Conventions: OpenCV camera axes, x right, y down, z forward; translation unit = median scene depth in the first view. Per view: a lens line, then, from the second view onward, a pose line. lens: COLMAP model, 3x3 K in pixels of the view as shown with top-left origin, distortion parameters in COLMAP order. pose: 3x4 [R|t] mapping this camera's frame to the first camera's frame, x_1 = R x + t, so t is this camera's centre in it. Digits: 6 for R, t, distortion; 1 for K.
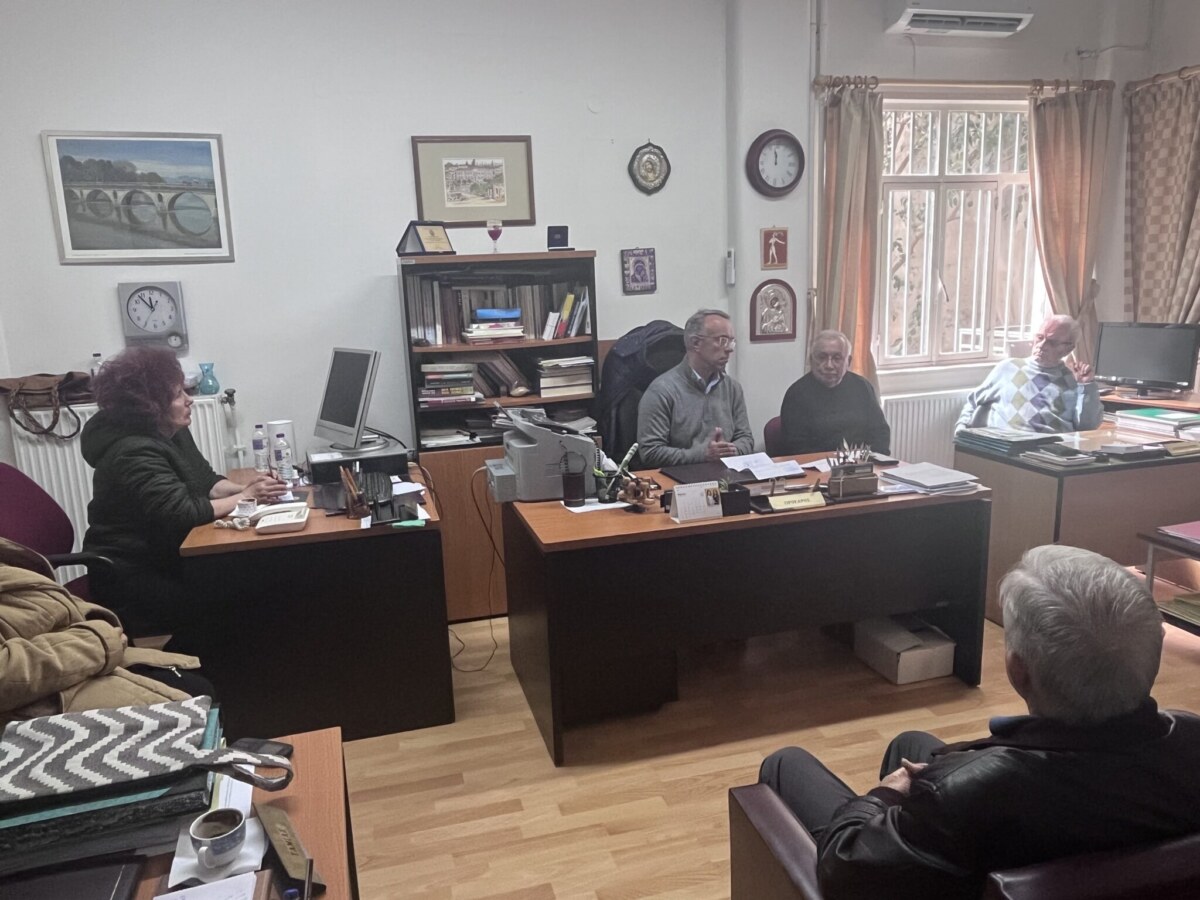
lens RADIAL K [[854.1, 0, 600.0], [0, 854.1, 450.0], [0, 0, 1]] dist [0.003745, 0.003998]
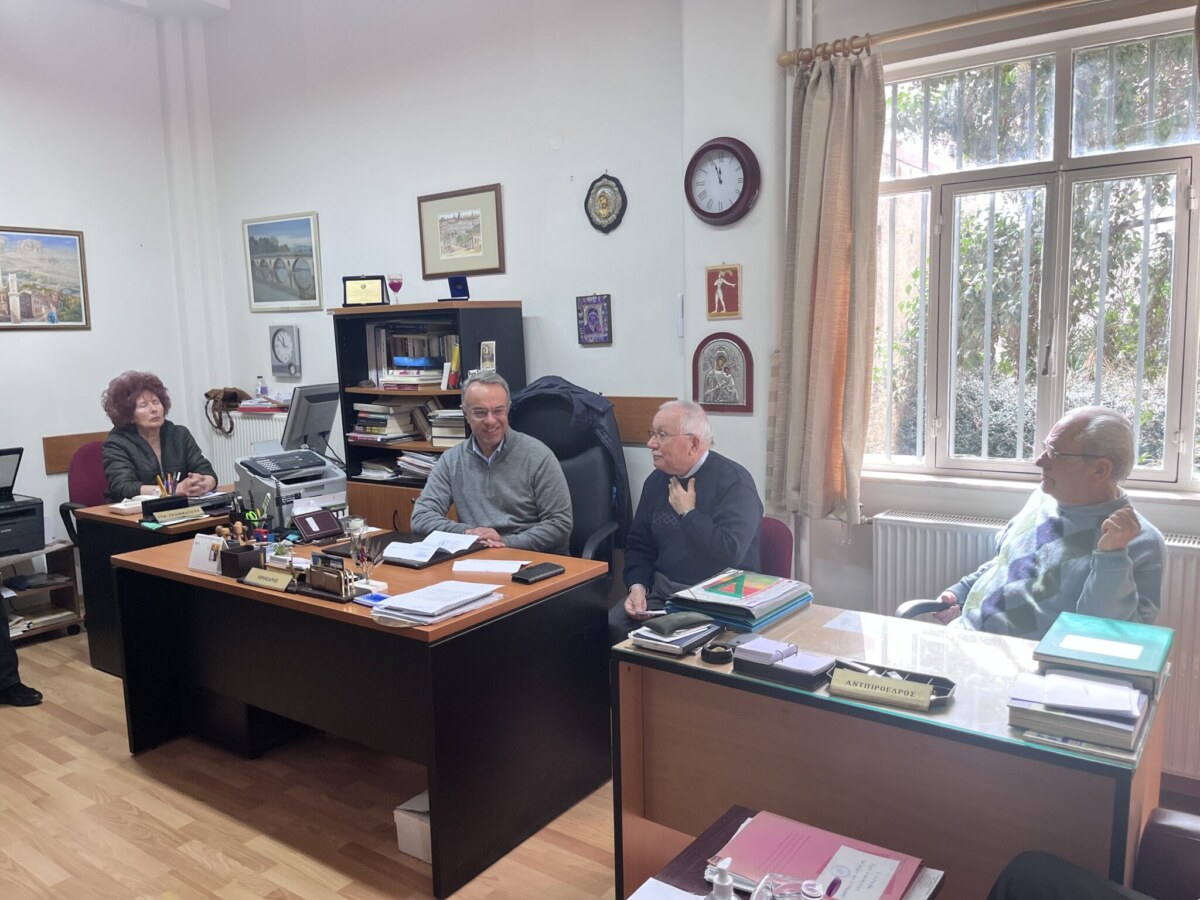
lens RADIAL K [[922.5, 0, 600.0], [0, 922.5, 450.0], [0, 0, 1]] dist [0.110371, -0.205952]
pose [[0.623924, 0.119598, -0.772279, 0.891179], [-0.150050, 0.988167, 0.031806, -0.120266], [0.766944, 0.096036, 0.634487, 0.456095]]
